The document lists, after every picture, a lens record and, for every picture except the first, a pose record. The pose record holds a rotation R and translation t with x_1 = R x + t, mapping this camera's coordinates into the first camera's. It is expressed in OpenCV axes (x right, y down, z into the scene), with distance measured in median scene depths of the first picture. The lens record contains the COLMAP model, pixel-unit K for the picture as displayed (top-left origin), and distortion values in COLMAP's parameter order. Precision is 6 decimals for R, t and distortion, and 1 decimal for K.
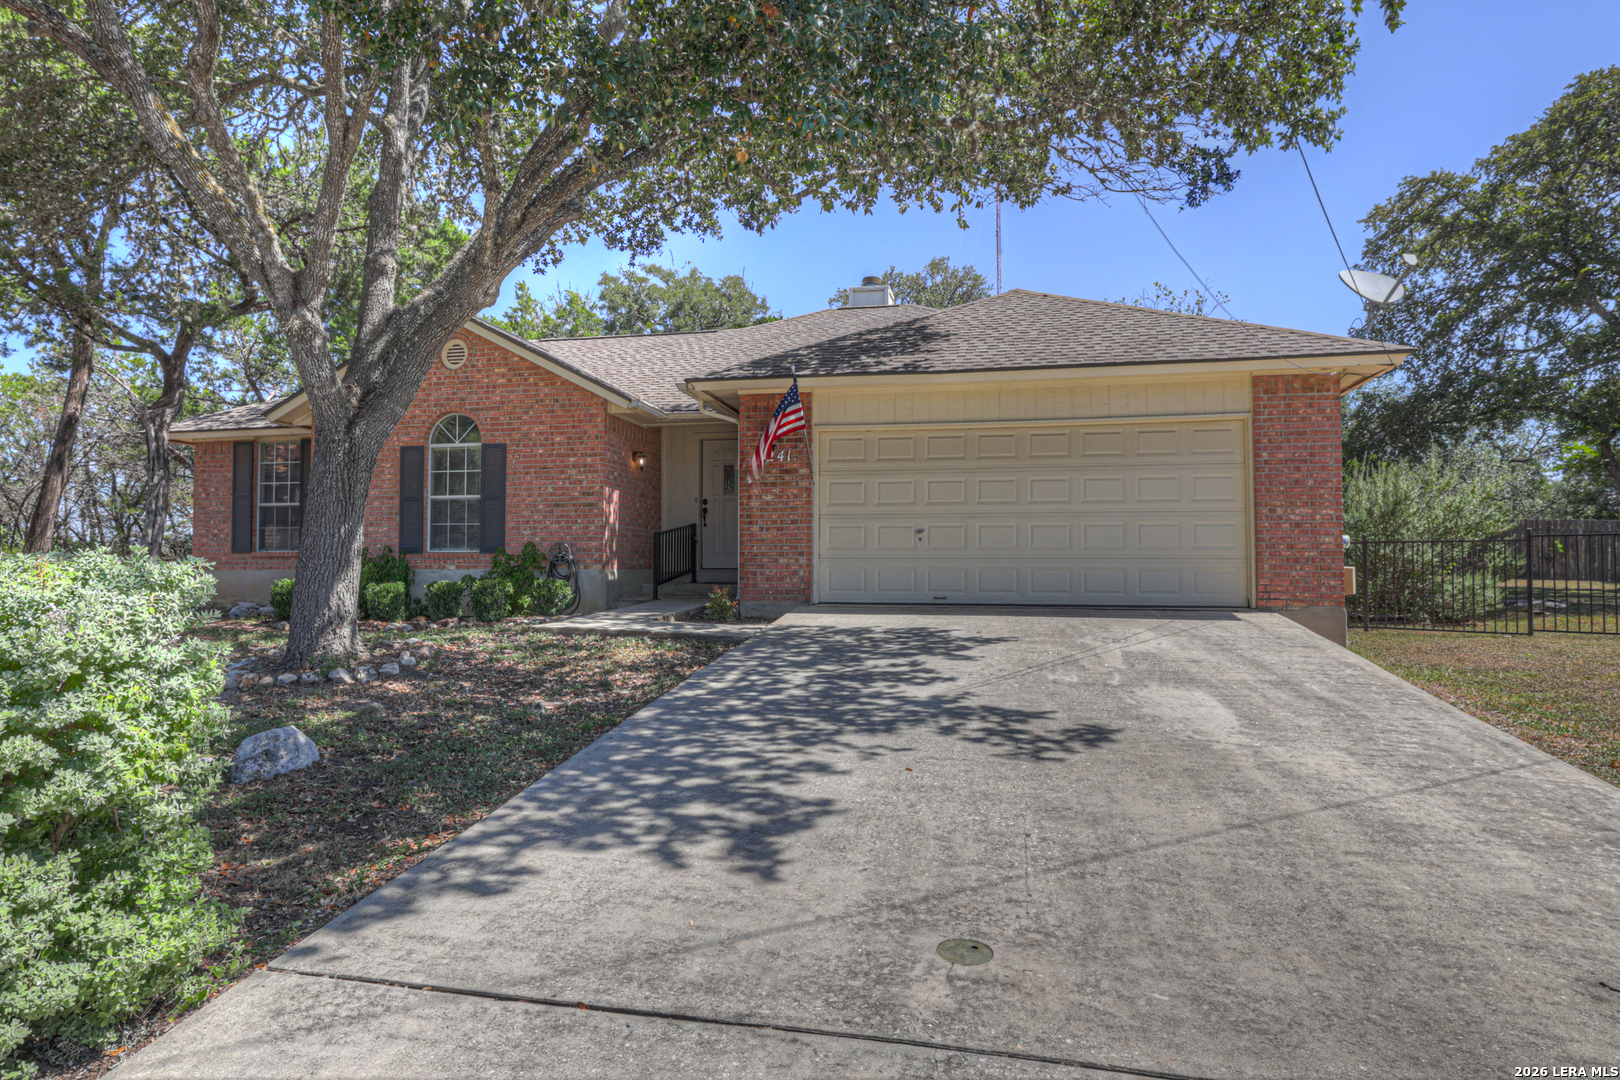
lens RADIAL K [[984.9, 0, 809.6], [0, 984.9, 516.3], [0, 0, 1]] dist [0.002092, 0.000636]
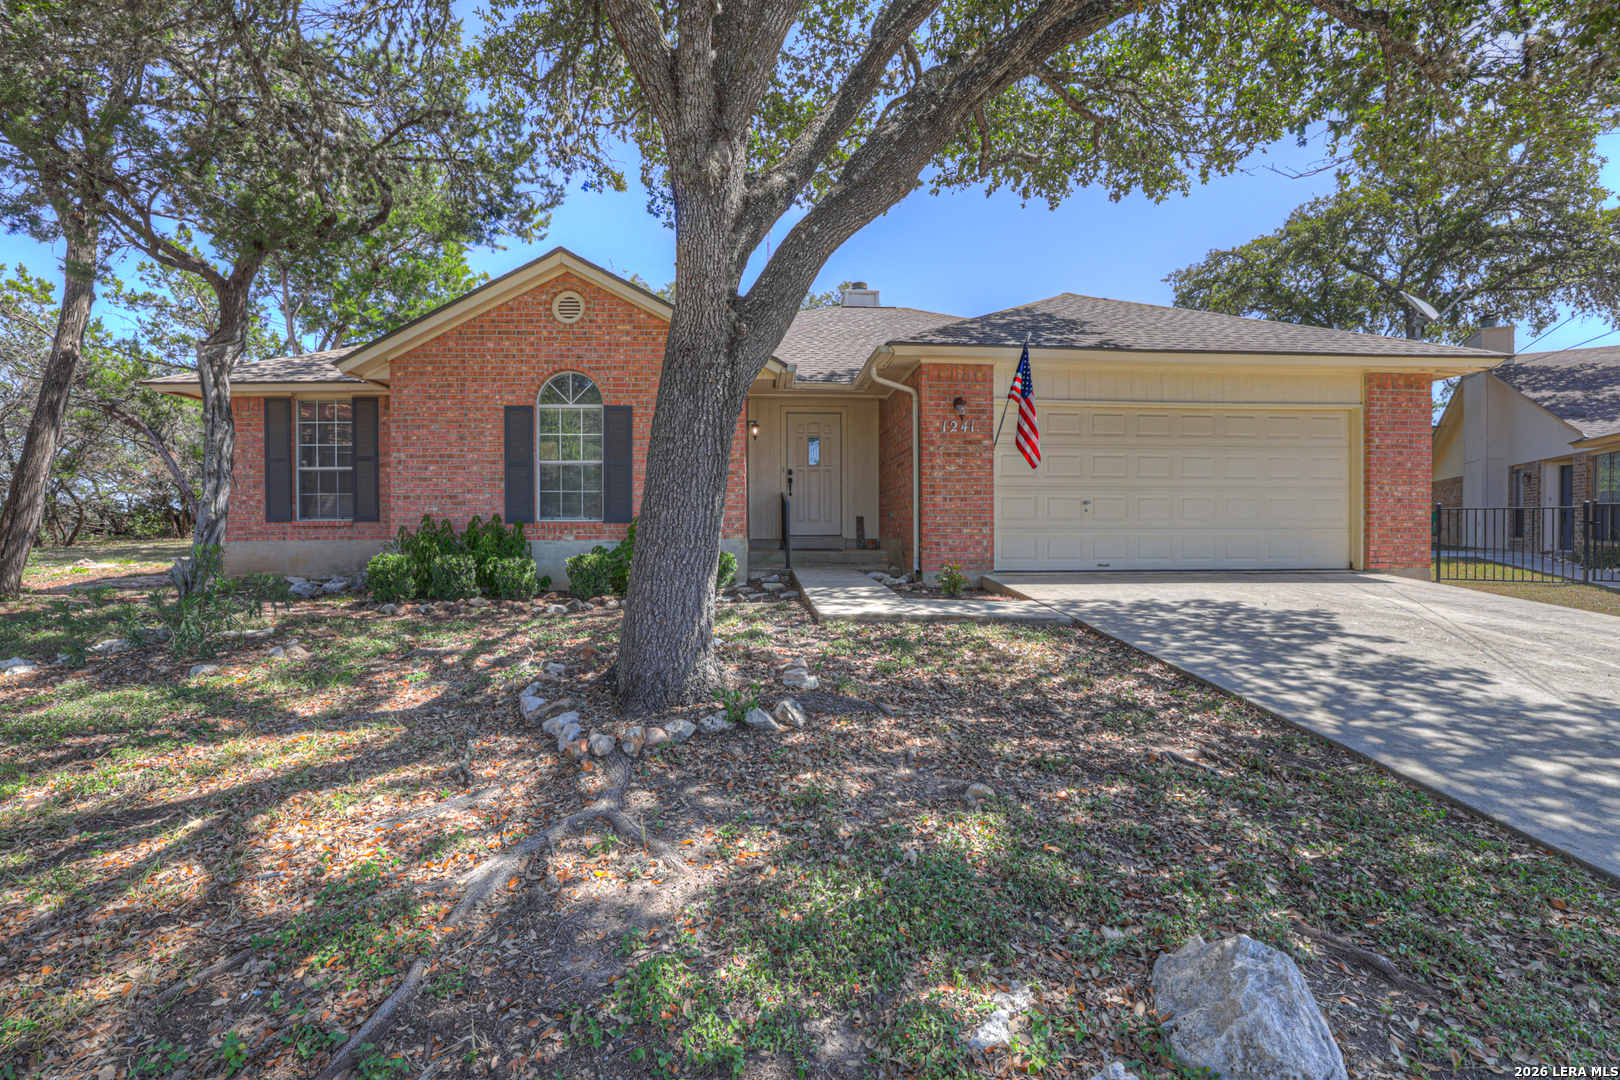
lens RADIAL K [[691.0, 0, 795.1], [0, 691.0, 528.7], [0, 0, 1]] dist [-0.047737, 0.018371]
pose [[0.963884, -0.004648, 0.266284, -0.343685], [-0.011075, 0.998283, 0.057513, 0.003600], [-0.266094, -0.058385, 0.962177, 0.329090]]
